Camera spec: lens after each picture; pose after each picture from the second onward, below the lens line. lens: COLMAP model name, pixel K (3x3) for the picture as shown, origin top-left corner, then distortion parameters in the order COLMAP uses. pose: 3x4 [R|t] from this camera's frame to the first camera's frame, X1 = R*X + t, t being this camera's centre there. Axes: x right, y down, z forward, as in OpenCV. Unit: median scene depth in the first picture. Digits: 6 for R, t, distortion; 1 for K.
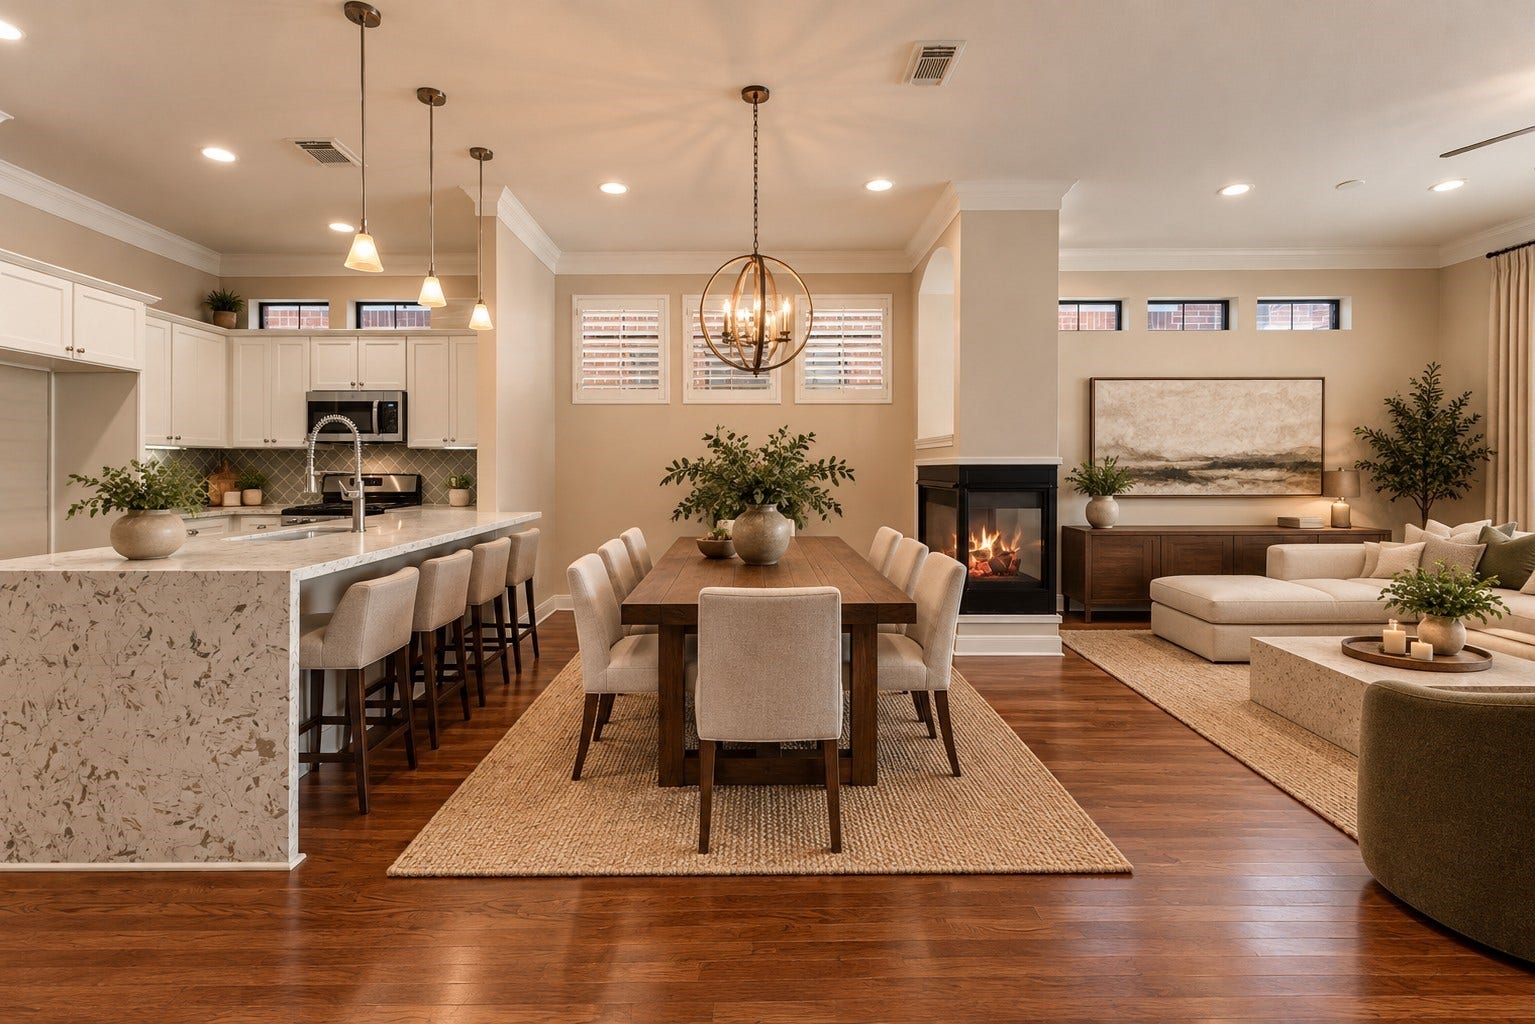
lens RADIAL K [[607.0, 0, 770.5], [0, 607.0, 480.4], [0, 0, 1]] dist [-0.000839, -0.000223]
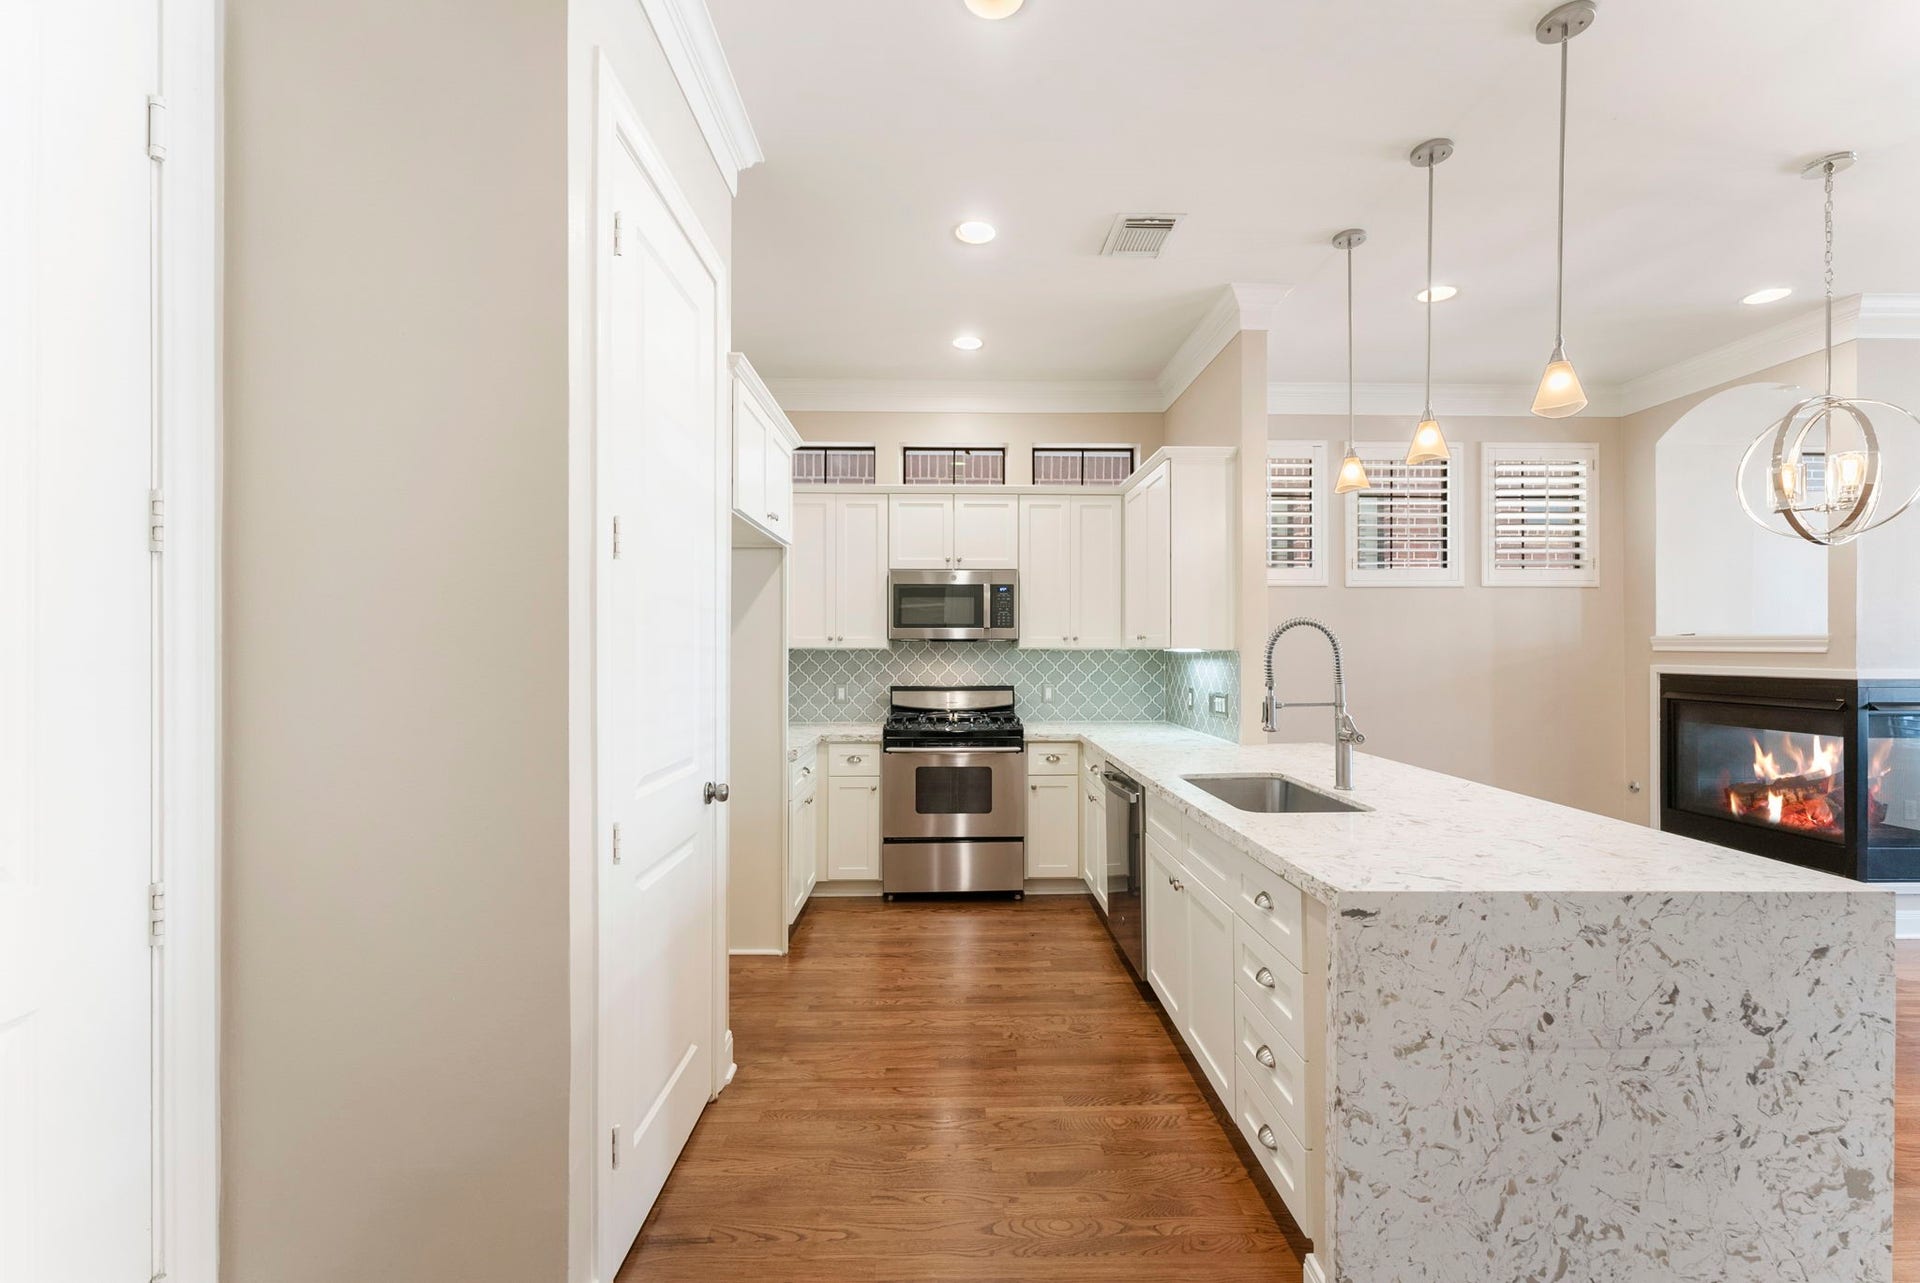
lens RADIAL K [[756.7, 0, 958.2], [0, 756.7, 660.3], [0, 0, 1]] dist [0.001589, 0.000153]
pose [[0.999844, 0.000810, 0.017632, -1.489333], [-0.000585, 0.999919, -0.012707, -0.060968], [-0.017641, 0.012695, 0.999764, 0.213455]]
